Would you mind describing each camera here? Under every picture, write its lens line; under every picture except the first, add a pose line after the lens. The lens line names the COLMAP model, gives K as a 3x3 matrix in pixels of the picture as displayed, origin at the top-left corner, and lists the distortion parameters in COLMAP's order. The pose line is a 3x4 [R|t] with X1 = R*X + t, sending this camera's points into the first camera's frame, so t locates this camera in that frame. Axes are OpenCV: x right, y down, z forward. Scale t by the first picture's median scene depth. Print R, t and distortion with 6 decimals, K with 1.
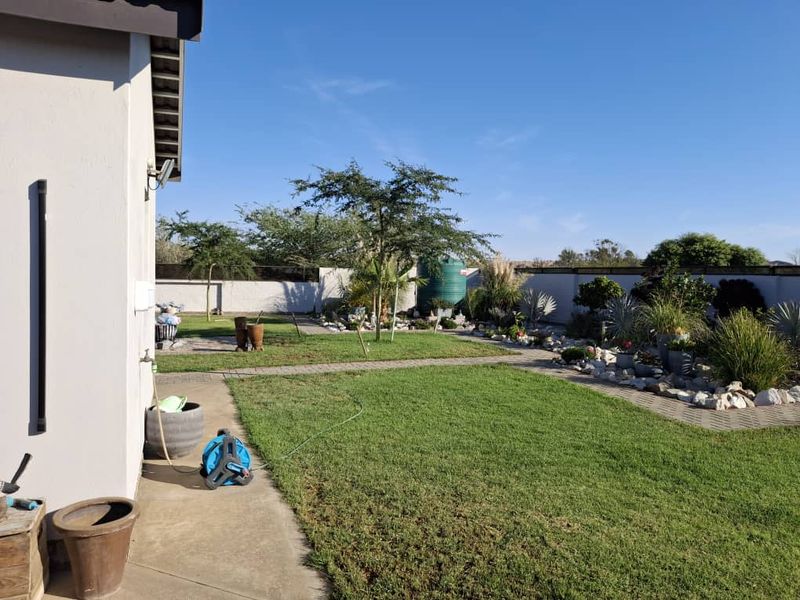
lens RADIAL K [[607.1, 0, 400.0], [0, 607.1, 300.0], [0, 0, 1]] dist [0.120896, -0.205784]
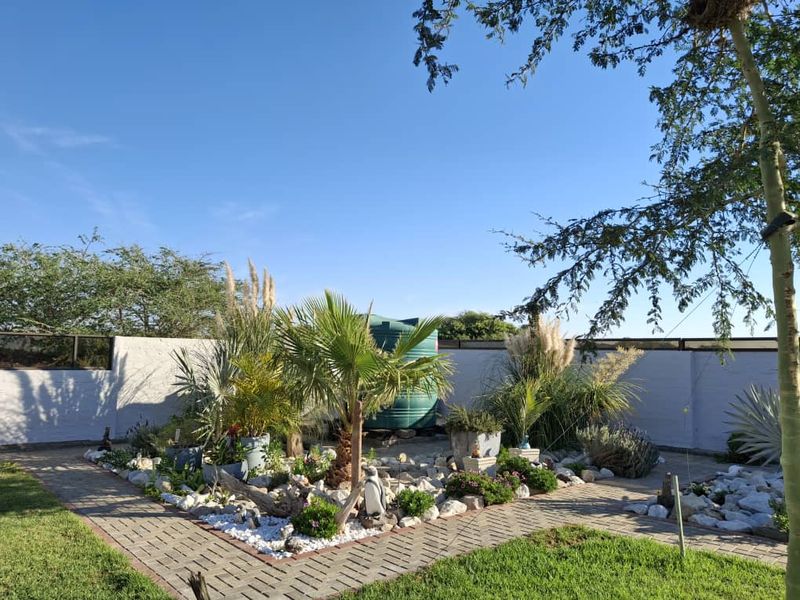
lens RADIAL K [[591.5, 0, 400.0], [0, 591.5, 300.0], [0, 0, 1]] dist [0.126649, -0.196228]
pose [[0.897420, 0.037896, 0.439546, -0.139456], [0.019281, 0.991983, -0.124892, -0.020429], [-0.440755, 0.120556, 0.889495, 0.511446]]
